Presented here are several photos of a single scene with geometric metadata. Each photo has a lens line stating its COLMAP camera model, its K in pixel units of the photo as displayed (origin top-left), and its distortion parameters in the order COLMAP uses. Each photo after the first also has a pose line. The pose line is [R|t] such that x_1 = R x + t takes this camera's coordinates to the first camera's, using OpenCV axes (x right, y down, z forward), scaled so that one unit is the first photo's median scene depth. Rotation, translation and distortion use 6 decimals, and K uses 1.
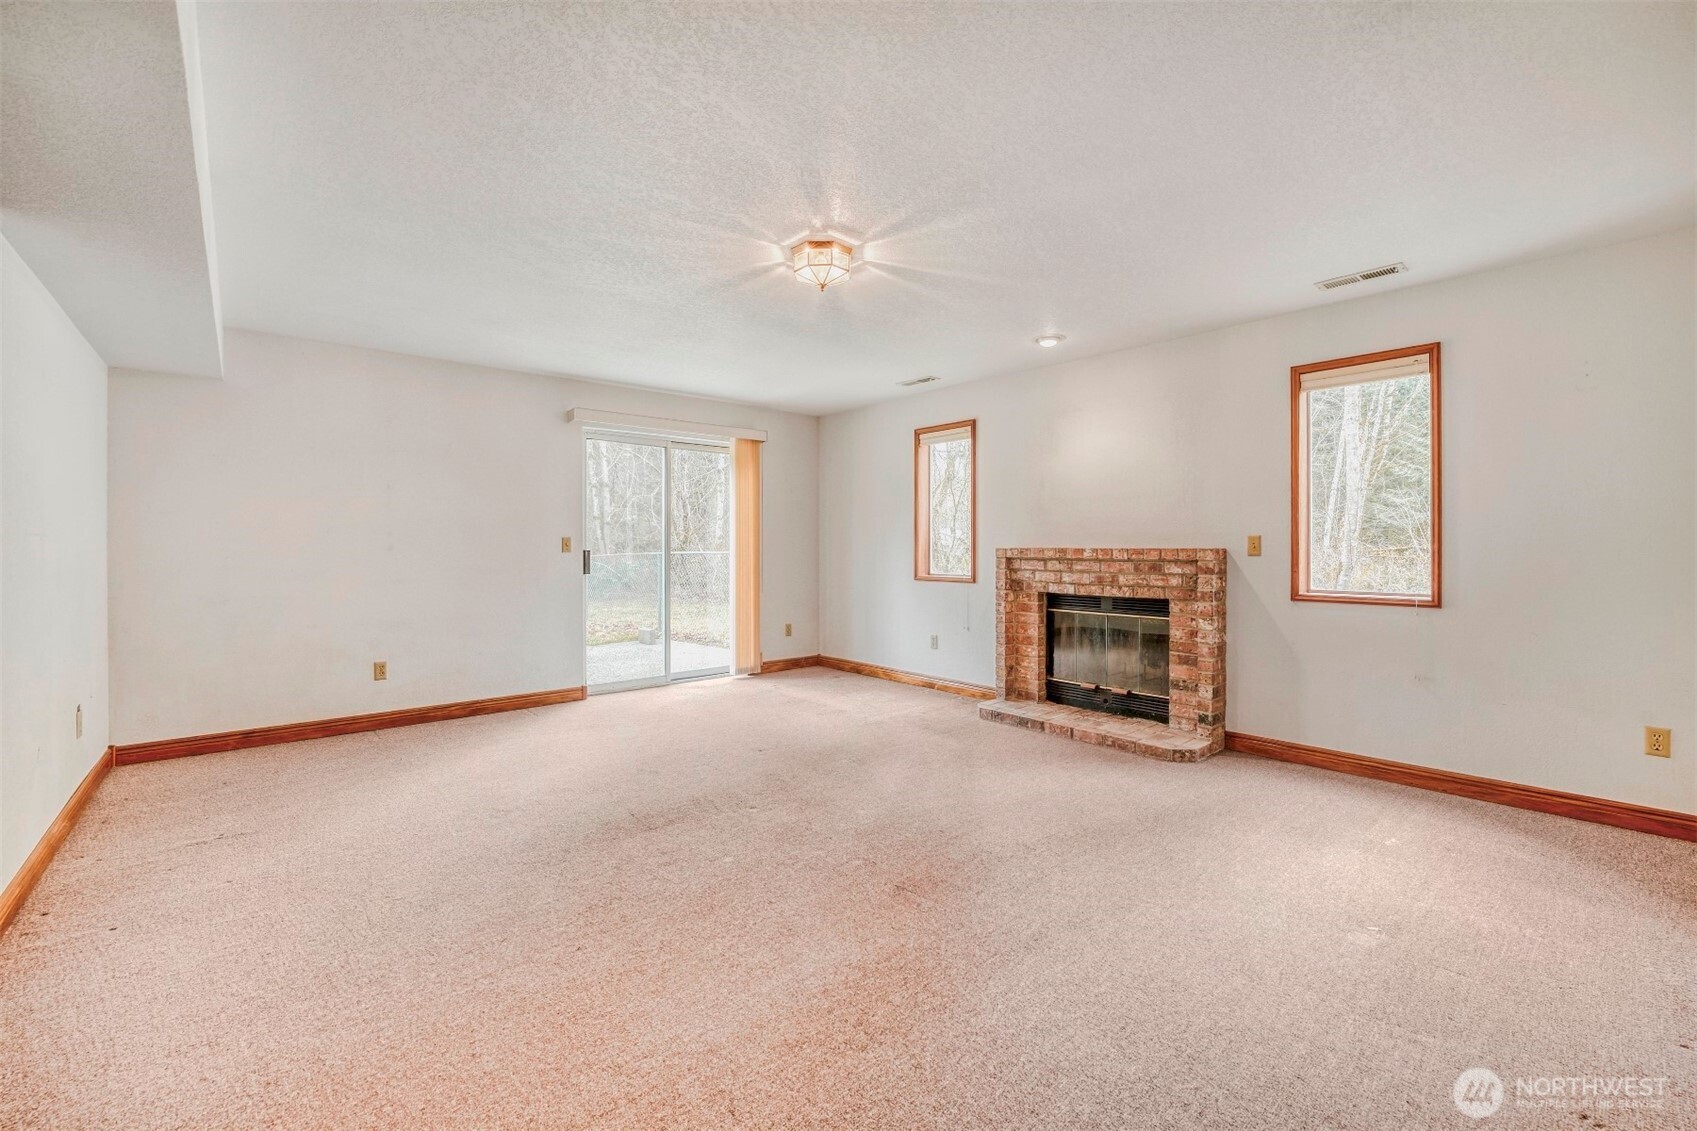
lens RADIAL K [[693.9, 0, 848.3], [0, 693.9, 553.6], [0, 0, 1]] dist [-0.000837, -0.000071]
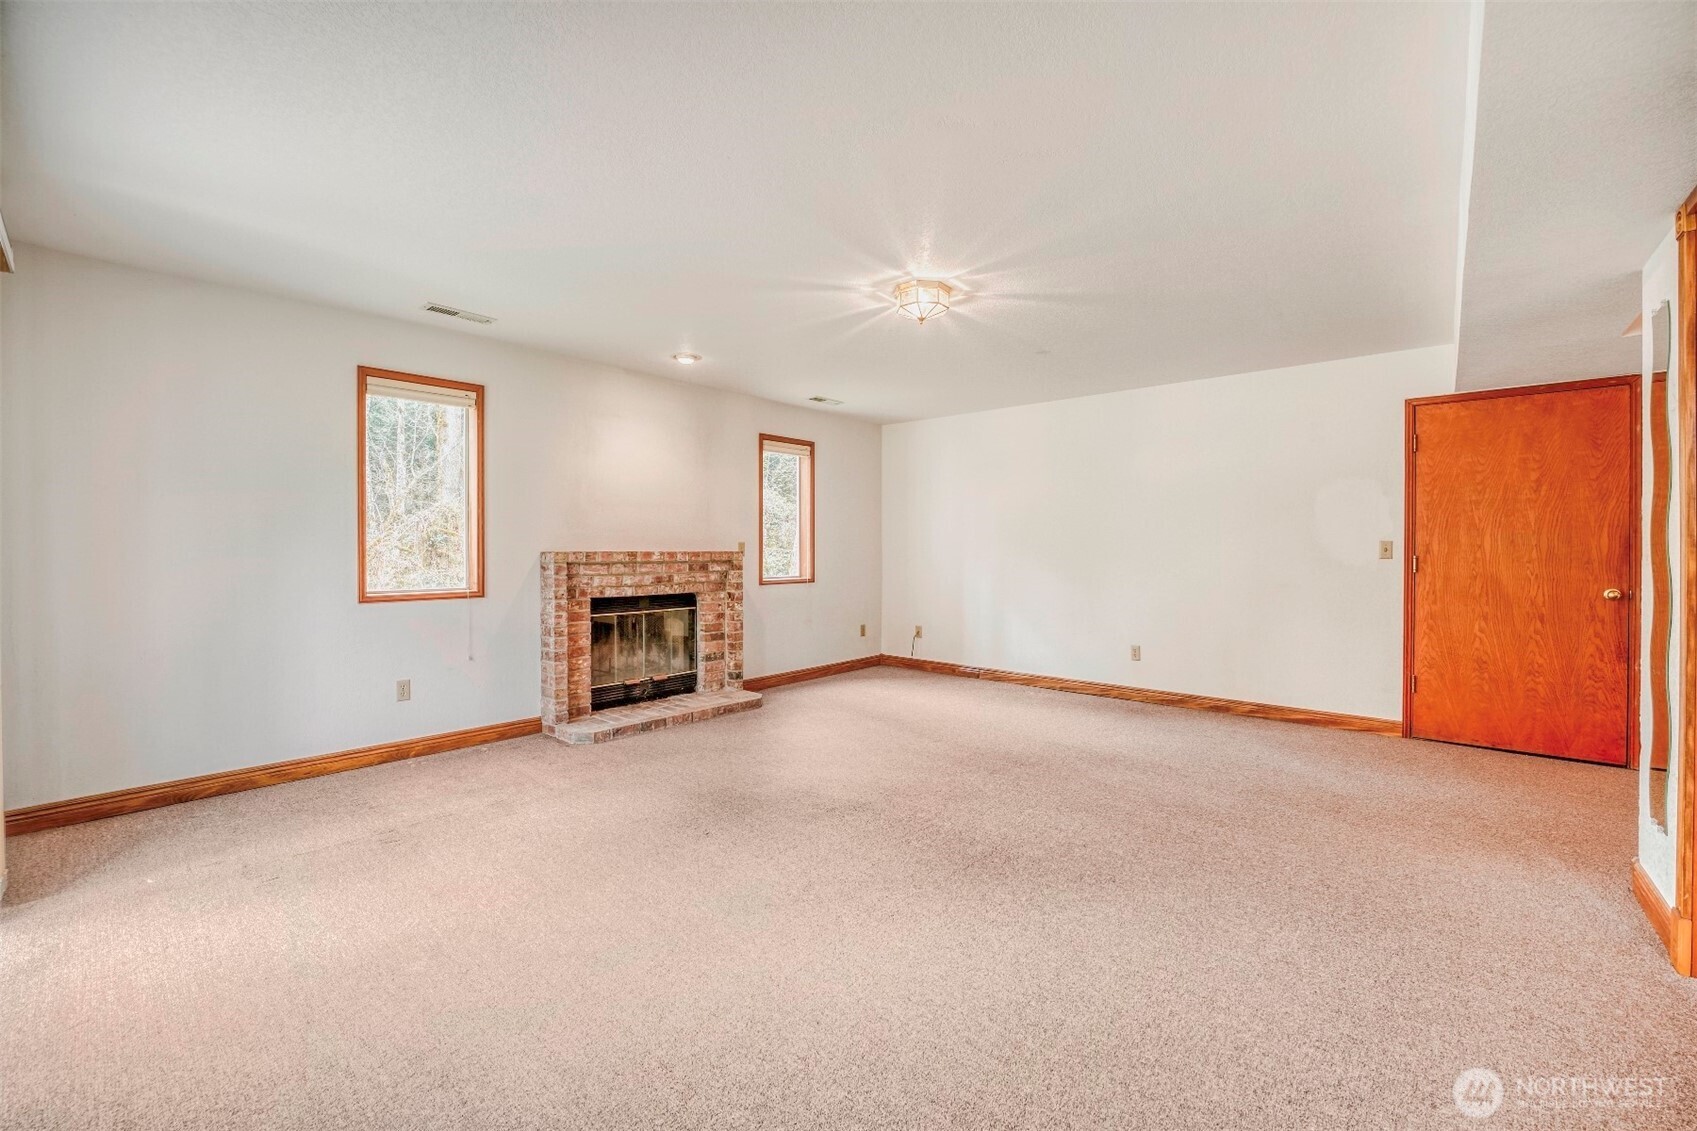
lens RADIAL K [[677.7, 0, 848.5], [0, 677.7, 565.5], [0, 0, 1]] dist [-0.022168, -0.000040]
pose [[-0.107566, -0.024562, 0.993894, -0.723264], [0.007738, 0.999644, 0.025542, -0.010526], [-0.994168, 0.010438, -0.107338, 0.797995]]
